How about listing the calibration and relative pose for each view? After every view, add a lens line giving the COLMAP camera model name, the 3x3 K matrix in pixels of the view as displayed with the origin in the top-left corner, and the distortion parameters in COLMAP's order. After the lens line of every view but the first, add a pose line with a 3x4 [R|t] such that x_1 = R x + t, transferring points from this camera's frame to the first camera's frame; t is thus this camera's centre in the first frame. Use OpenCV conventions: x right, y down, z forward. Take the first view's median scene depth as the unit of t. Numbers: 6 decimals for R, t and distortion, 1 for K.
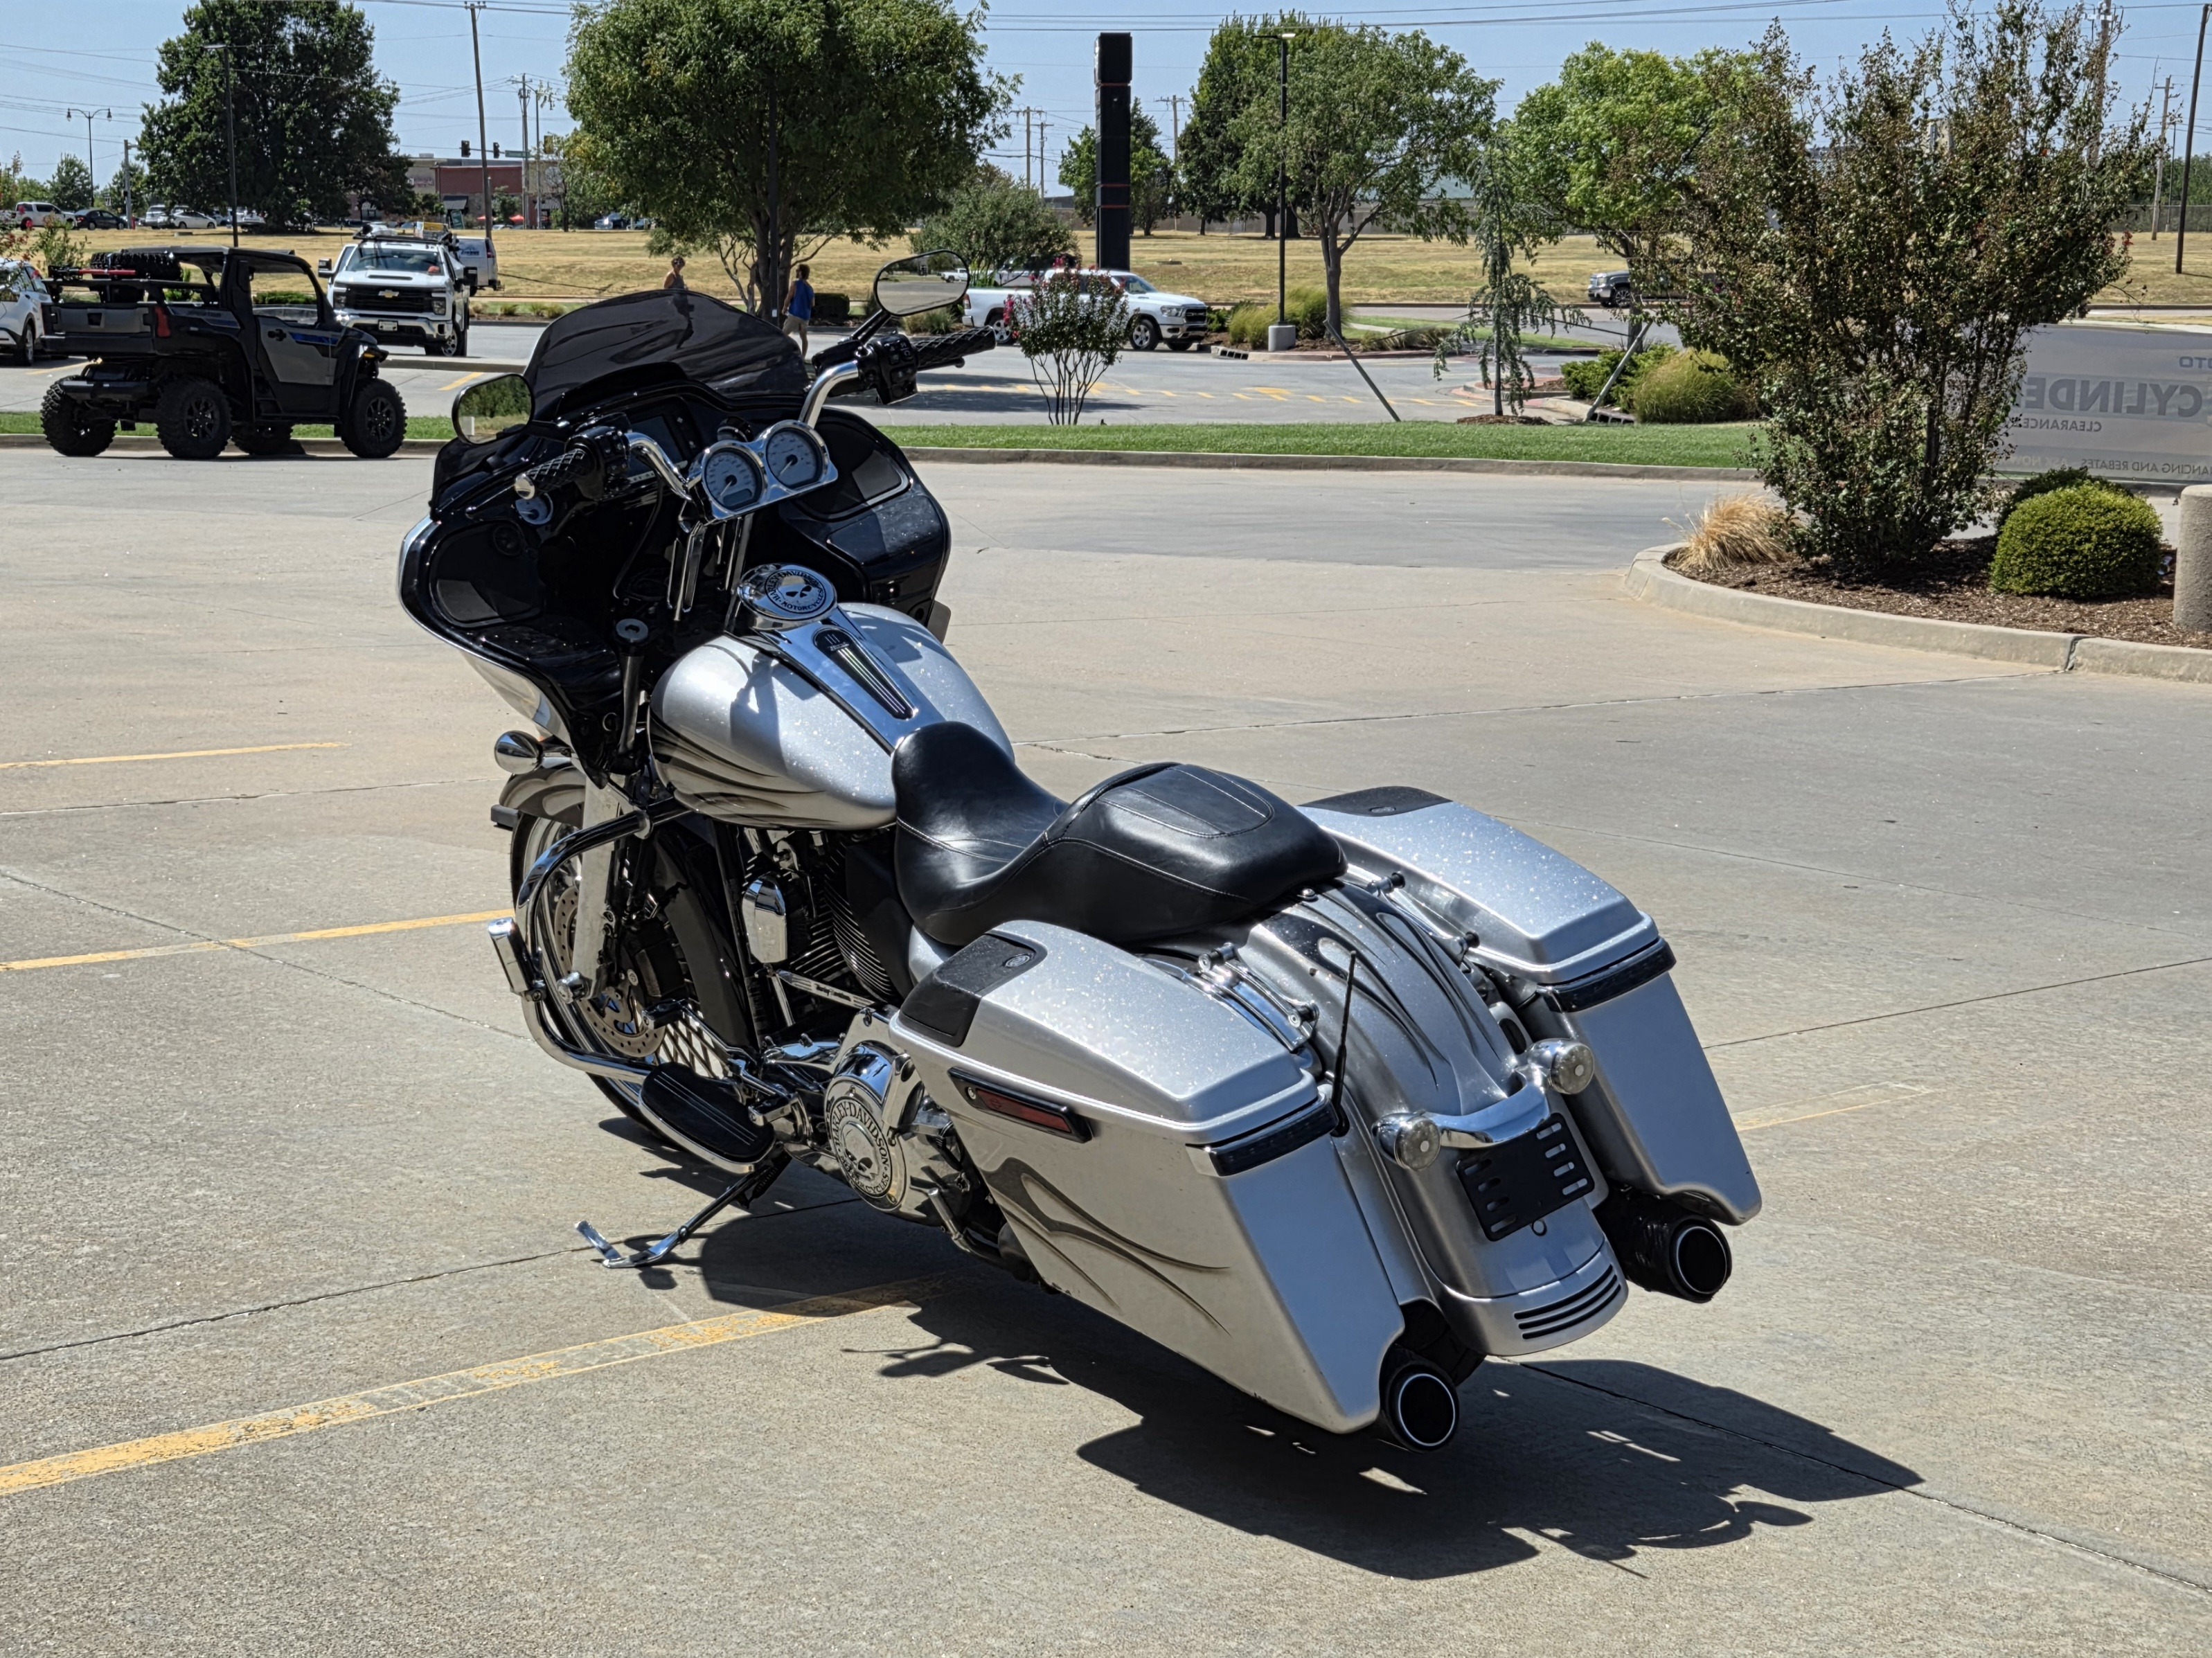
lens RADIAL K [[3536.0, 0, 1106.0], [0, 3536.0, 829.0], [0, 0, 1]] dist [0.016808, -0.067698]
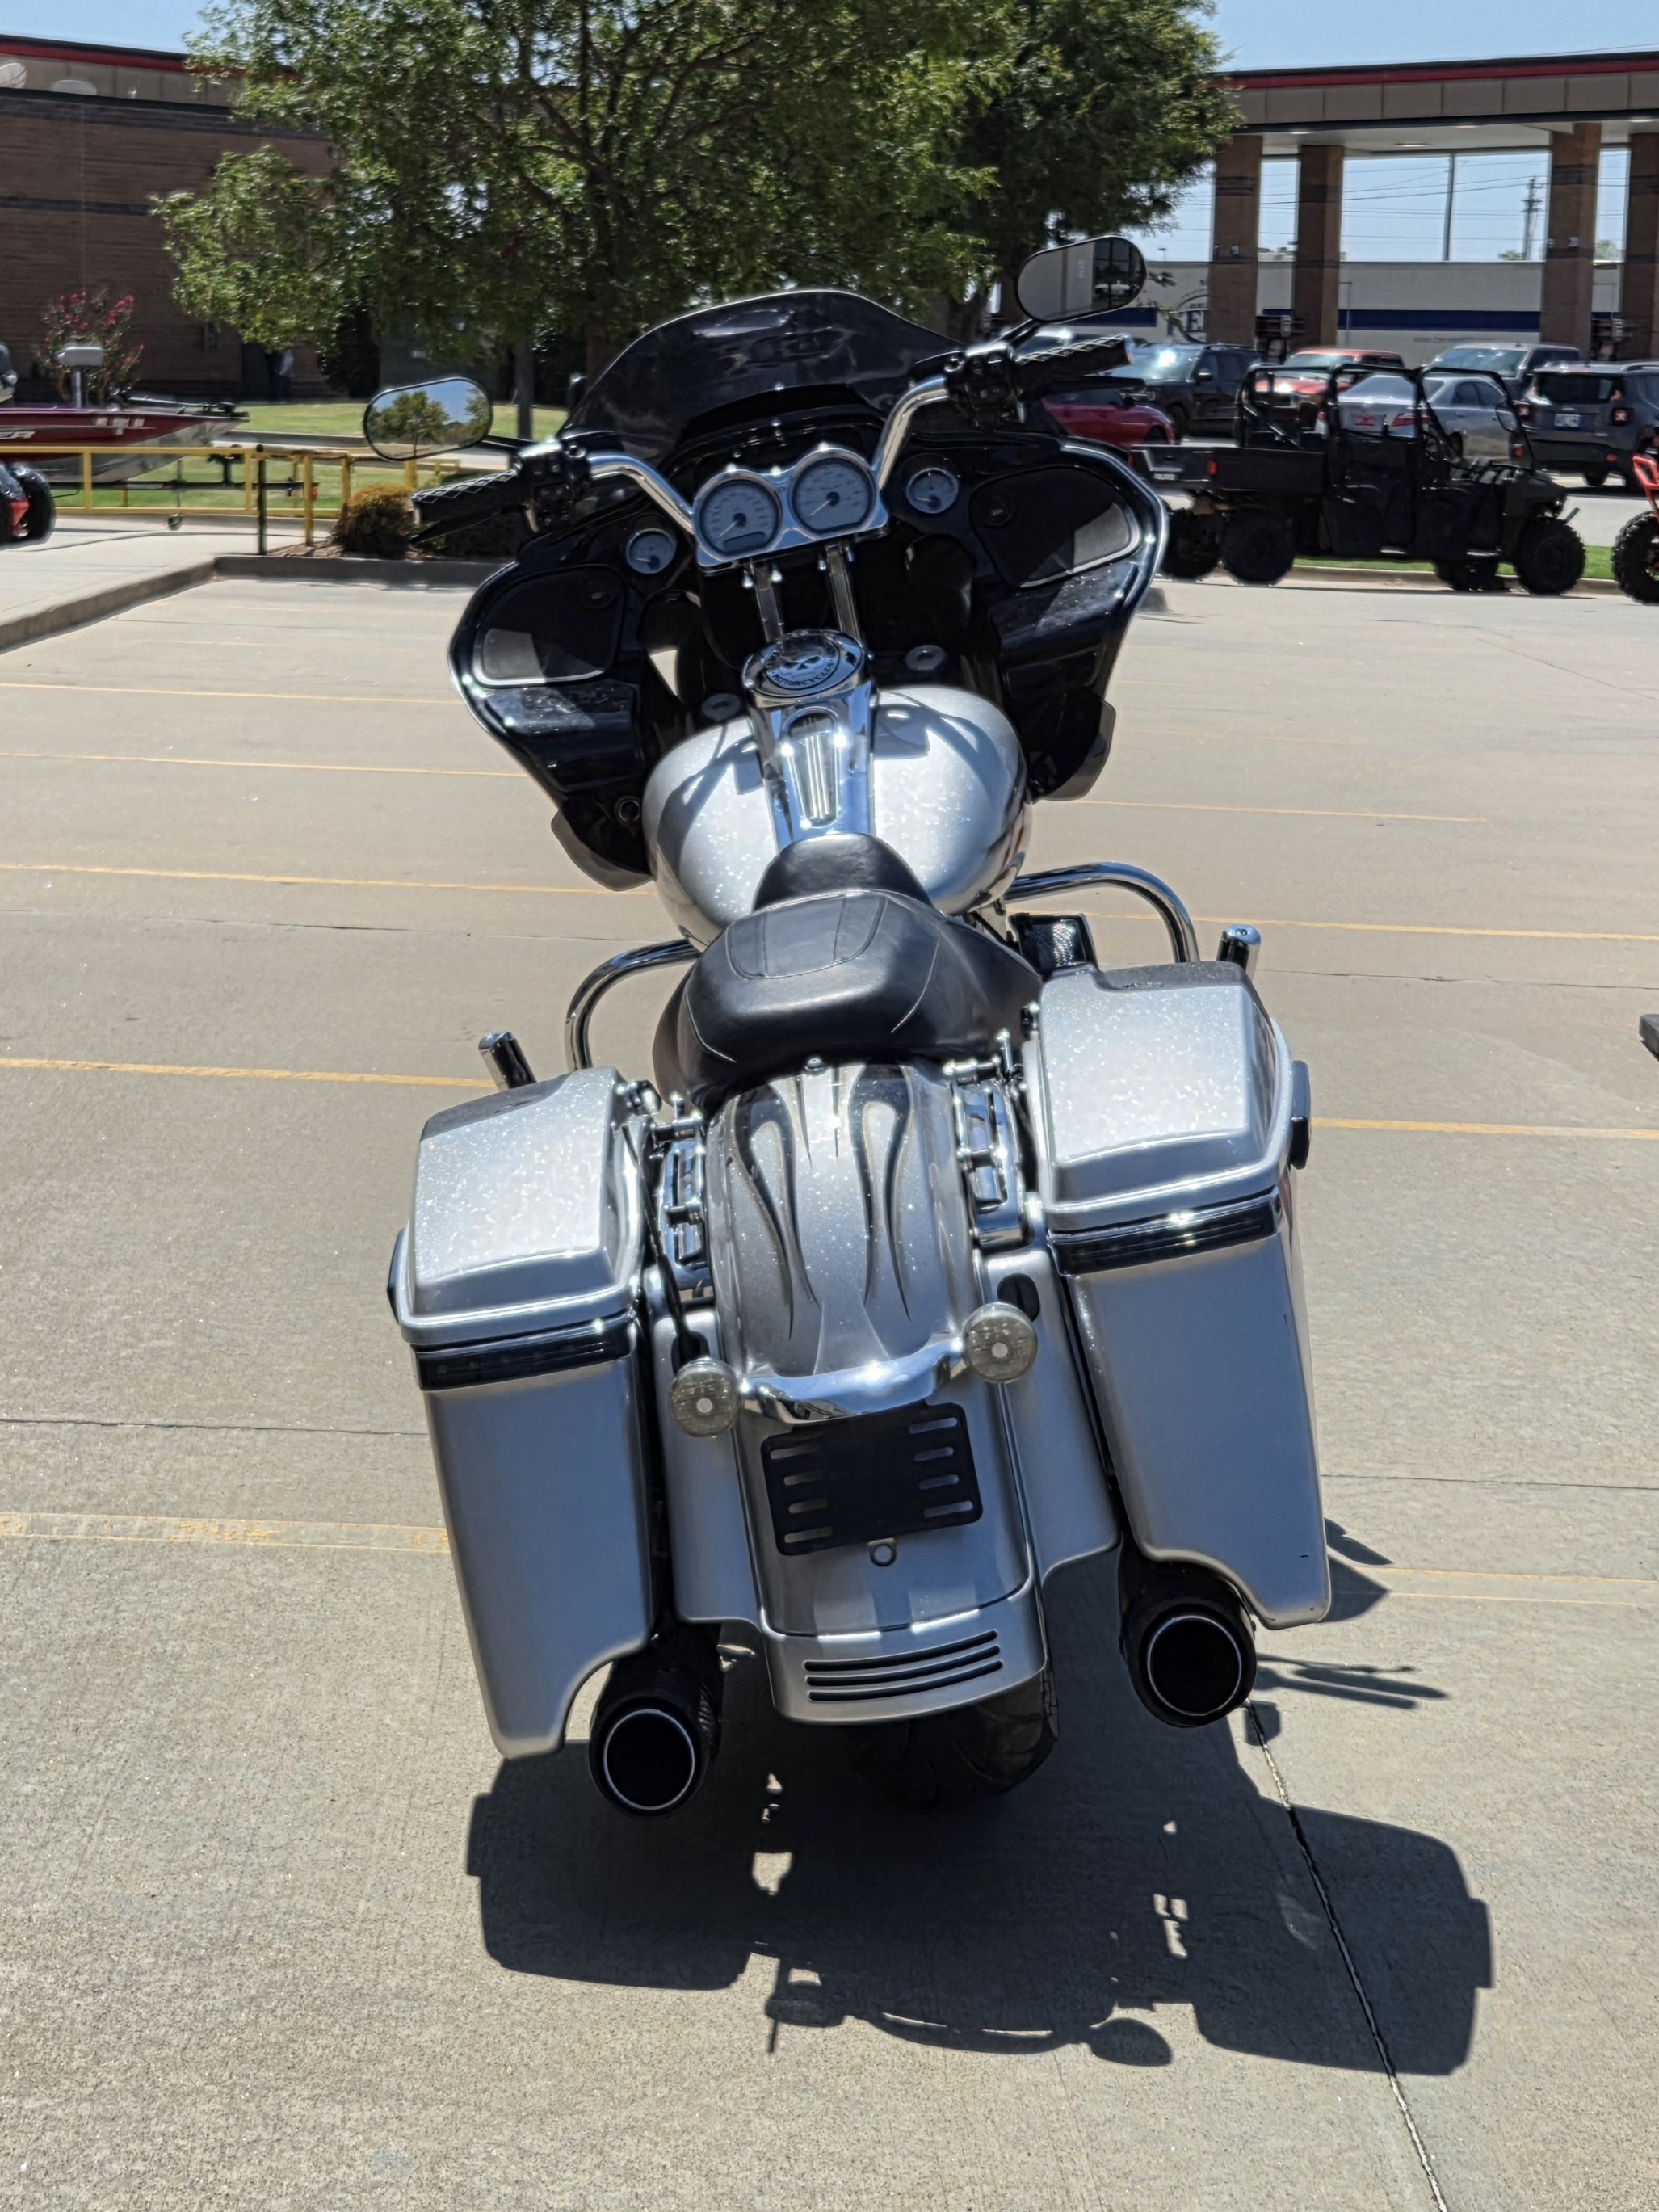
lens RADIAL K [[4142.8, 0, 600.1], [0, 4142.8, 1025.7], [0, 0, 1]] dist [0.039855, -0.026061]
pose [[0.738047, 0.107536, -0.666125, 0.082378], [-0.117312, 0.992634, 0.030267, -0.001448], [0.664473, 0.055806, 0.745225, 0.044744]]
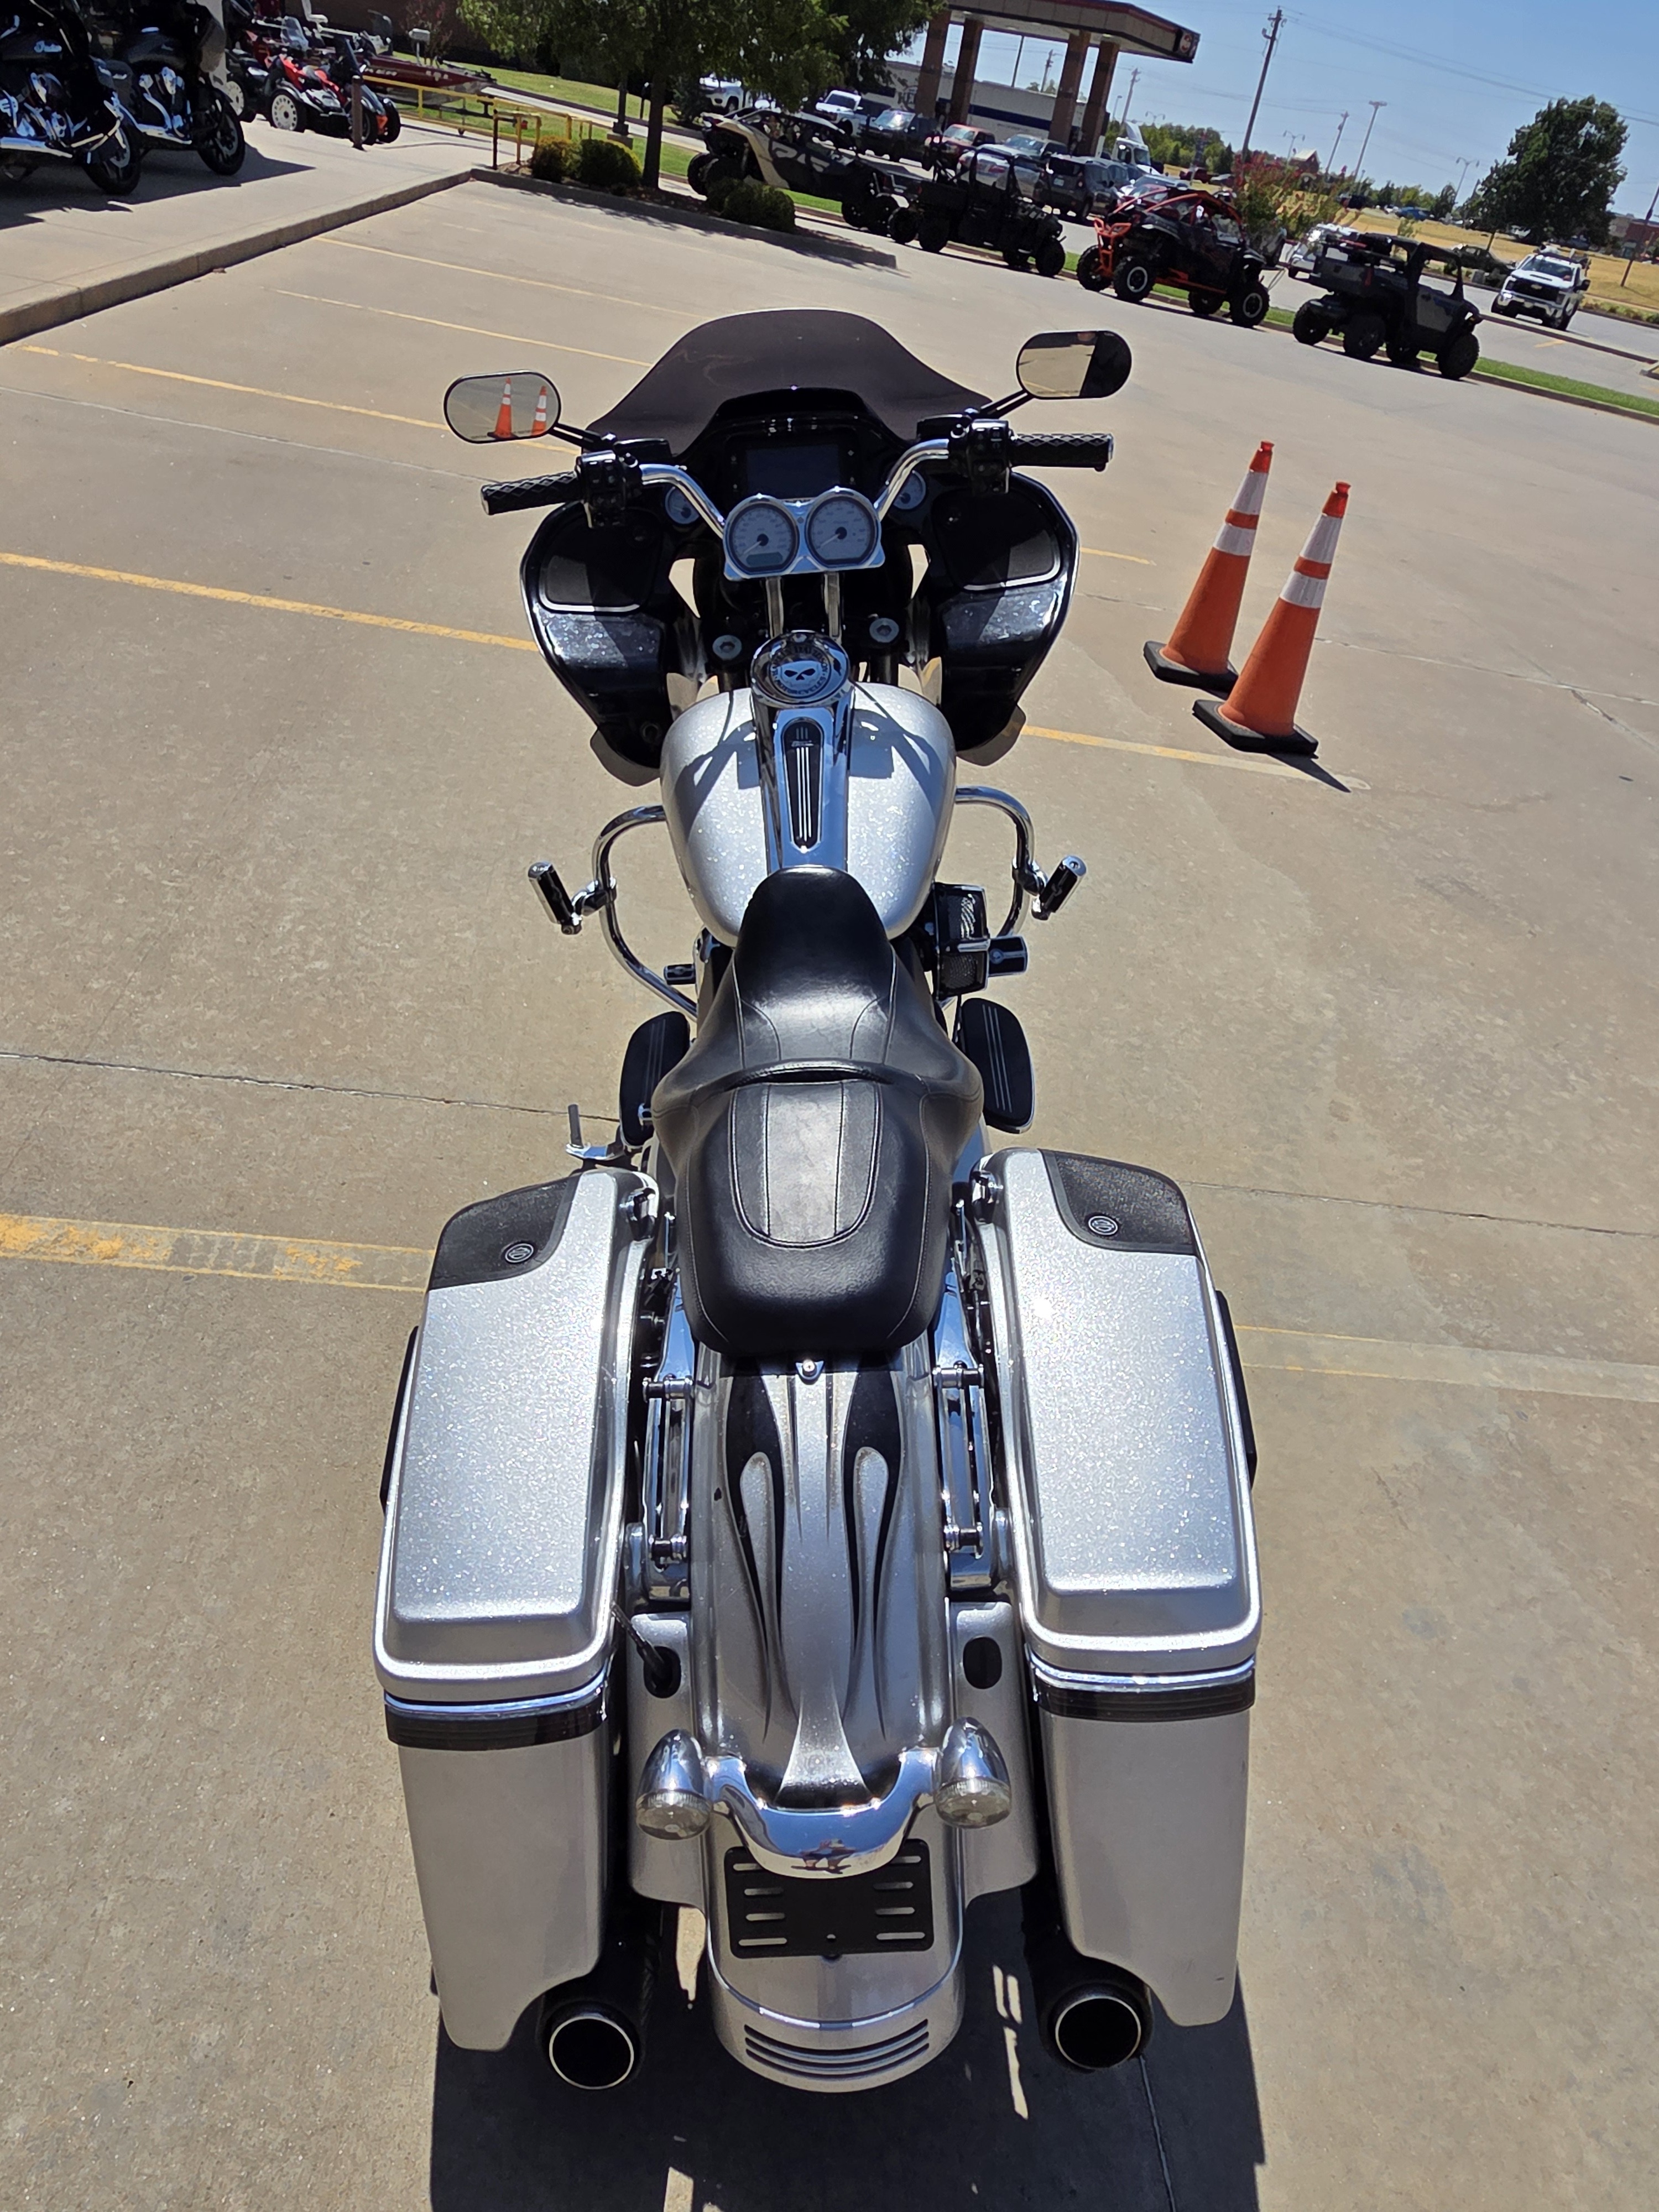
lens RADIAL K [[1429.4, 0, 830.8], [0, 1429.4, 1065.7], [0, 0, 1]] dist [0.005269, -0.005203]
pose [[0.791858, 0.438206, -0.425366, 0.022373], [-0.254341, 0.869872, 0.422651, -0.023118], [0.555222, -0.226491, 0.800269, 0.106224]]
